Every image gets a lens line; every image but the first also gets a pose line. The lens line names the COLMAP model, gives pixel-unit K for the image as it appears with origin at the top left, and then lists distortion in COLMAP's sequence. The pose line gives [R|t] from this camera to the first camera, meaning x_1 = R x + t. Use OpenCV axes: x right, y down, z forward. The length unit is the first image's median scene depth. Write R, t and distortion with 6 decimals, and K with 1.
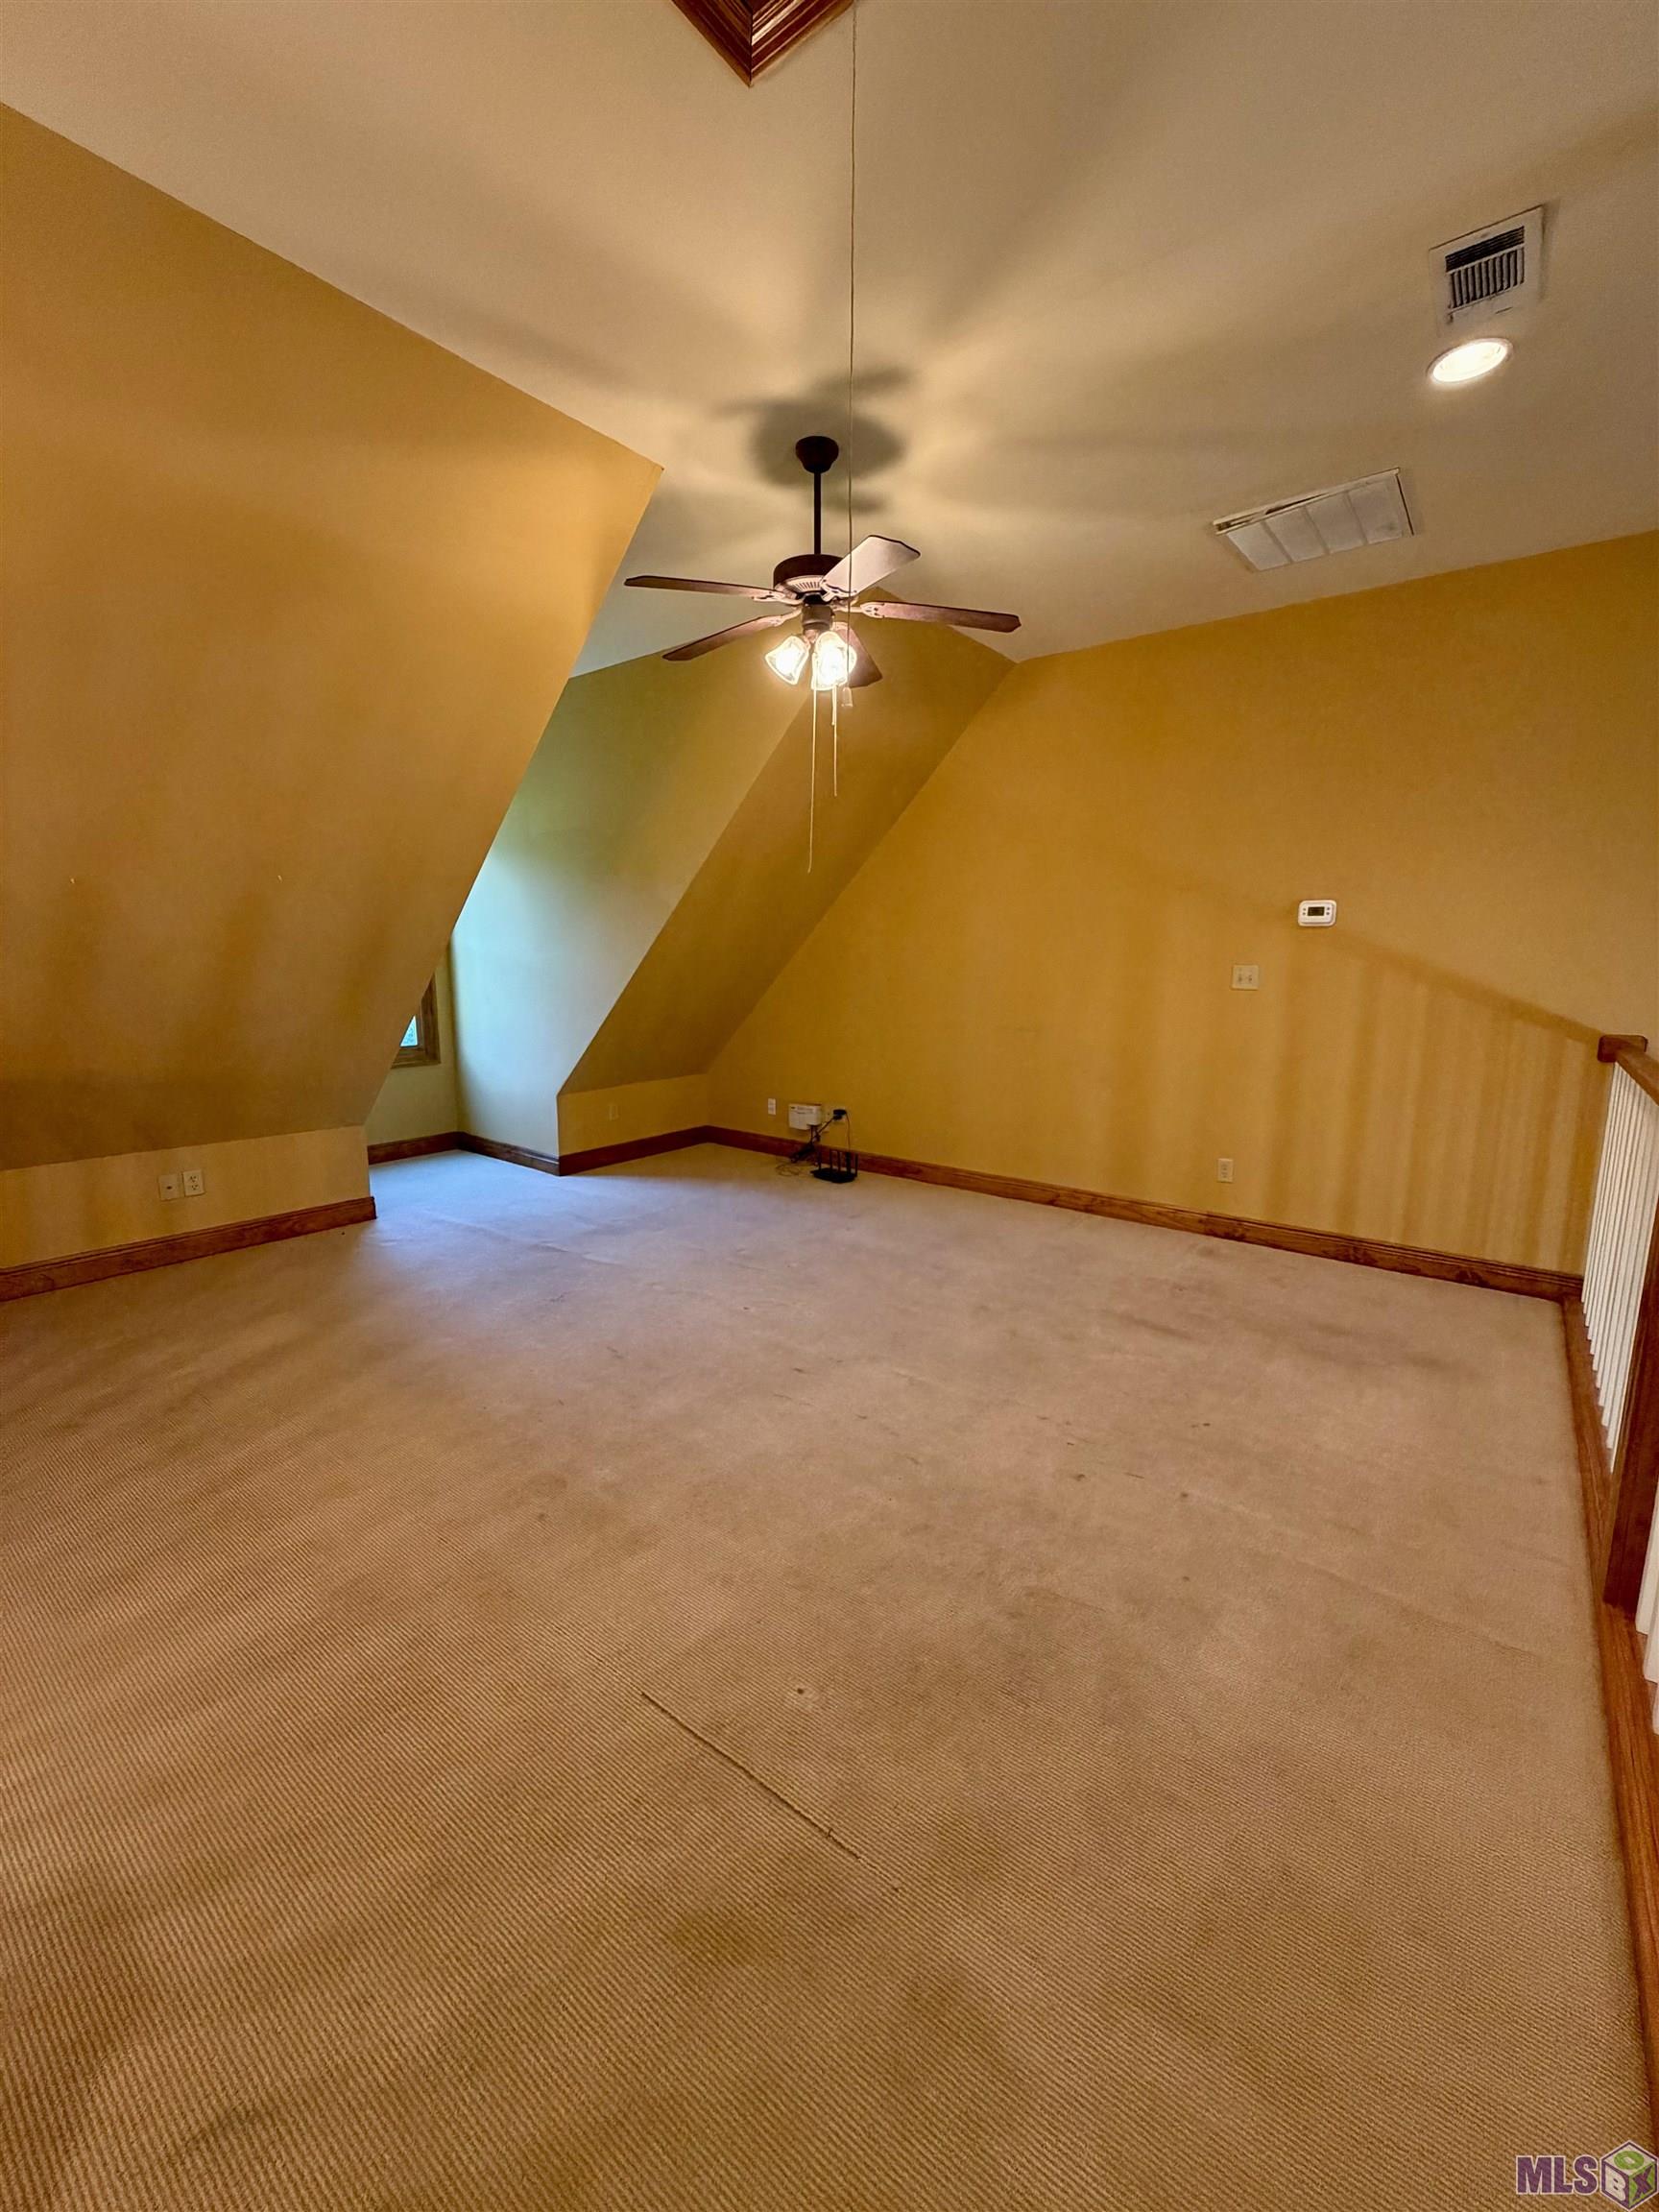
lens RADIAL K [[885.0, 0, 836.1], [0, 885.0, 1102.8], [0, 0, 1]] dist [0.001524, 0.000051]
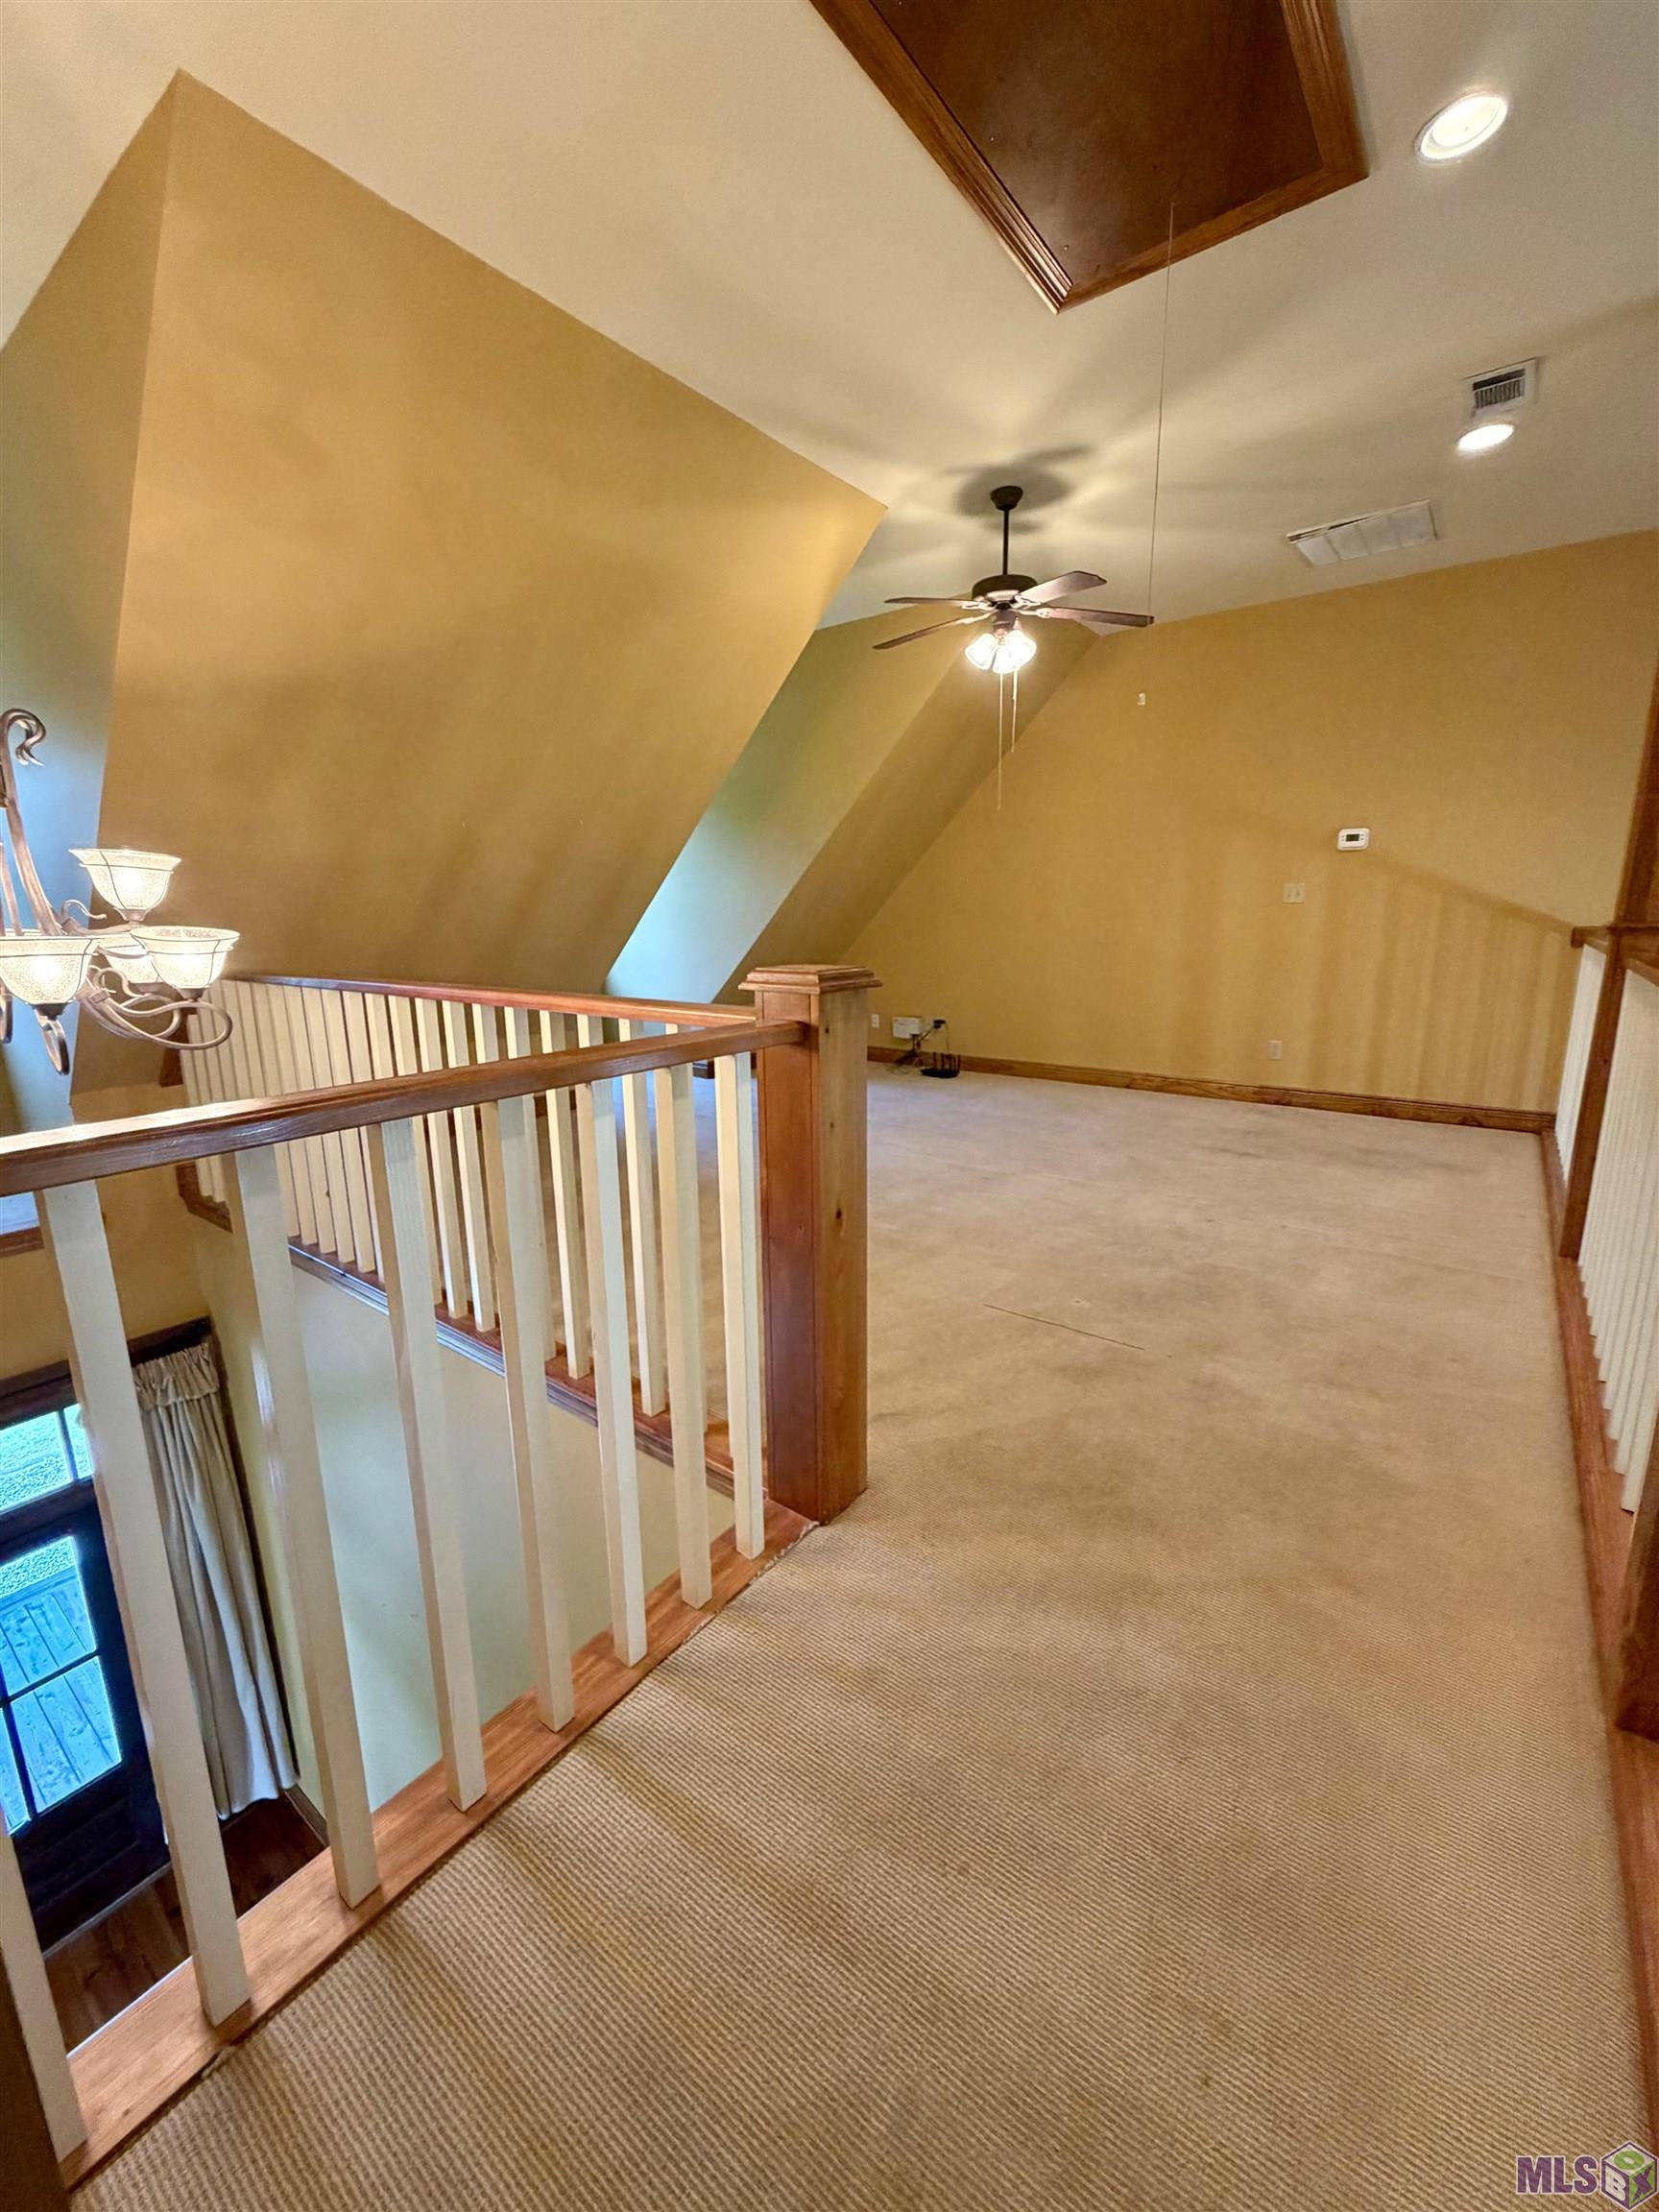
lens RADIAL K [[885.0, 0, 836.1], [0, 885.0, 1102.8], [0, 0, 1]] dist [0.001524, 0.000051]
pose [[0.999755, -0.020890, 0.007383, -0.272521], [0.020506, 0.998599, 0.048773, 0.109136], [-0.008392, -0.048610, 0.998783, -0.351330]]
